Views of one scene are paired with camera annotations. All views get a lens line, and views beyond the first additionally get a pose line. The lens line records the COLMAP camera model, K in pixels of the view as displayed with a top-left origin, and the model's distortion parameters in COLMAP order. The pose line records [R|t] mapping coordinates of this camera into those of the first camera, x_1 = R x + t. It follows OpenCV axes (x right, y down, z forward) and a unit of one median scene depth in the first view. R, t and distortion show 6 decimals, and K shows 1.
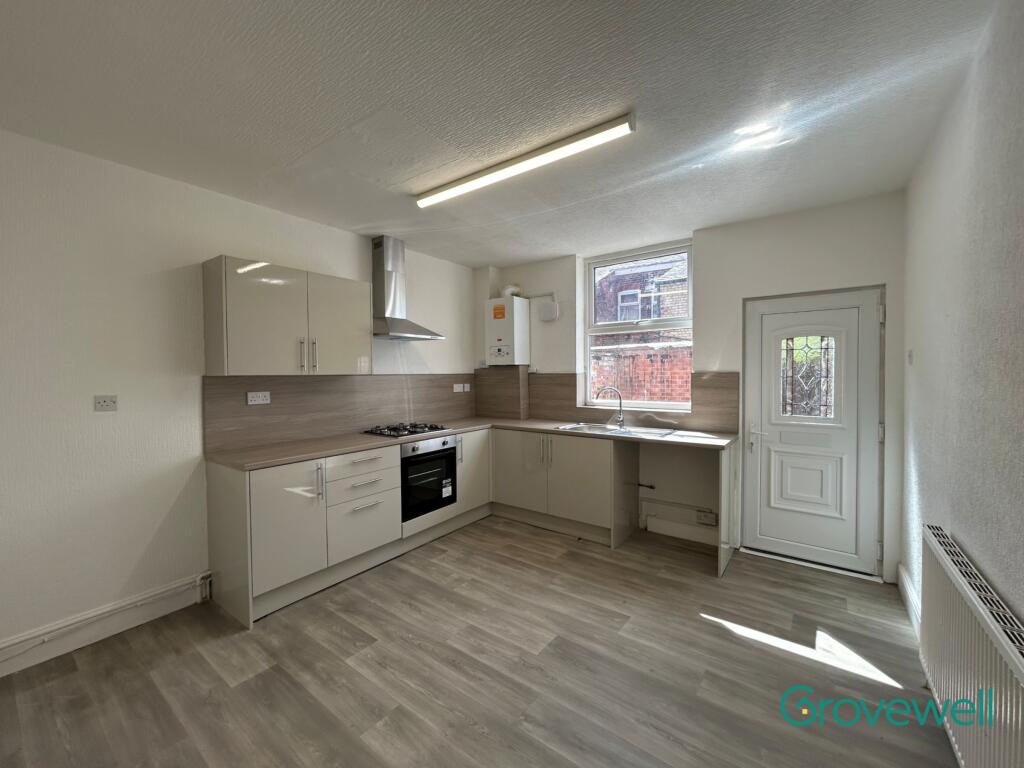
lens RADIAL K [[417.2, 0, 512.0], [0, 417.2, 384.0], [0, 0, 1]] dist [-0.001146, 0.000458]
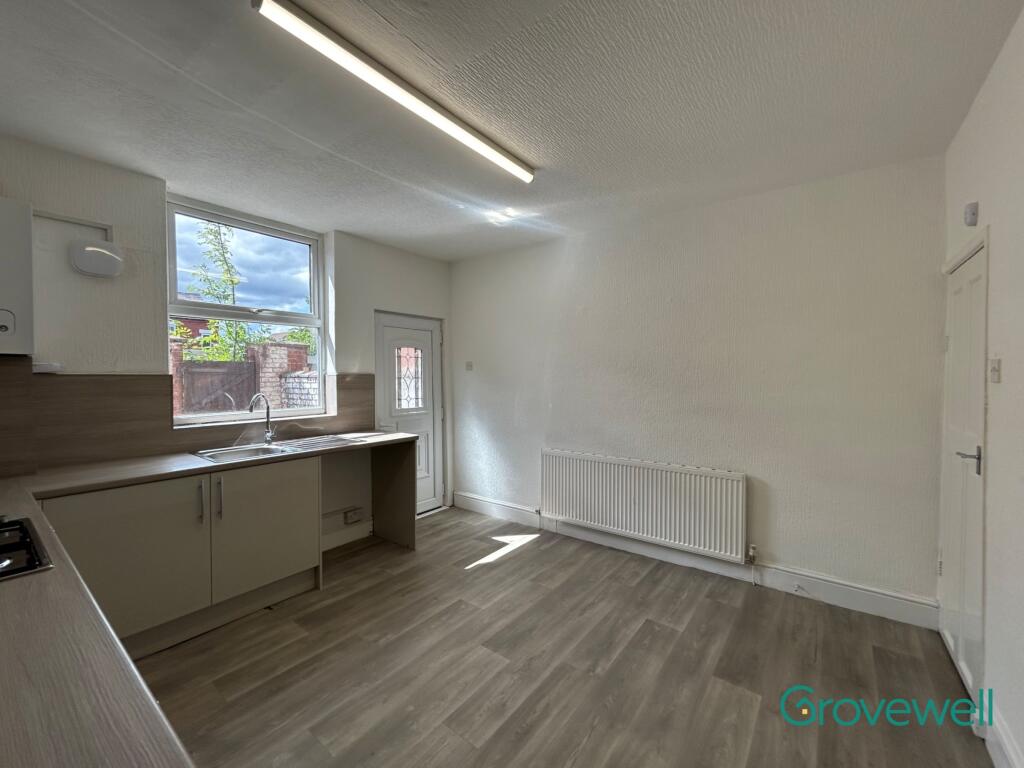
lens RADIAL K [[417.2, 0, 512.0], [0, 417.2, 384.0], [0, 0, 1]] dist [-0.001146, 0.000458]
pose [[0.011072, -0.015552, 0.999818, -0.691336], [0.026923, 0.999521, 0.015249, -0.010713], [-0.999576, 0.026749, 0.011485, 0.737308]]
